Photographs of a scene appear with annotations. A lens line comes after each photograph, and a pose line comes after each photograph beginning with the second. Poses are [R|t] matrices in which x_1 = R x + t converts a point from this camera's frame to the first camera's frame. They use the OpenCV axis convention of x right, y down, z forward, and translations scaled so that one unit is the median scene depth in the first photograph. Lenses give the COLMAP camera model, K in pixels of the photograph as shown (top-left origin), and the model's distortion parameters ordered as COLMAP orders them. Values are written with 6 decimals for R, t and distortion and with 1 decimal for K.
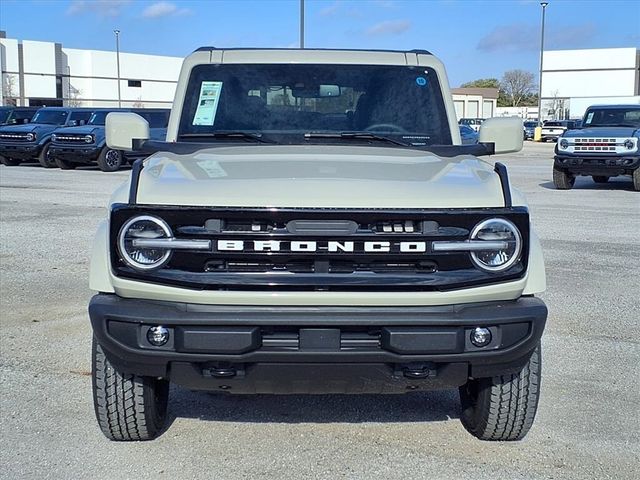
lens RADIAL K [[1034.5, 0, 329.2], [0, 1034.5, 222.0], [0, 0, 1]] dist [0.157339, 0.000000]
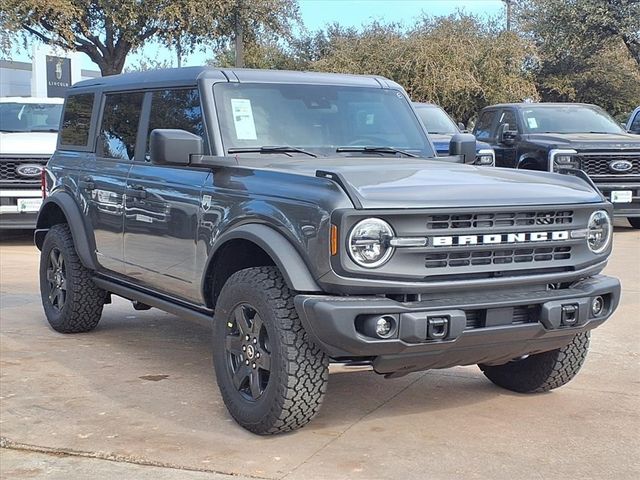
lens RADIAL K [[1034.5, 0, 309.1], [0, 1034.5, 236.2], [0, 0, 1]] dist [0.157339, 0.000000]
pose [[0.869331, -0.046933, 0.491996, -0.783022], [0.049831, 0.998732, 0.007223, 0.001114], [-0.491711, 0.018237, 0.870567, 0.064139]]
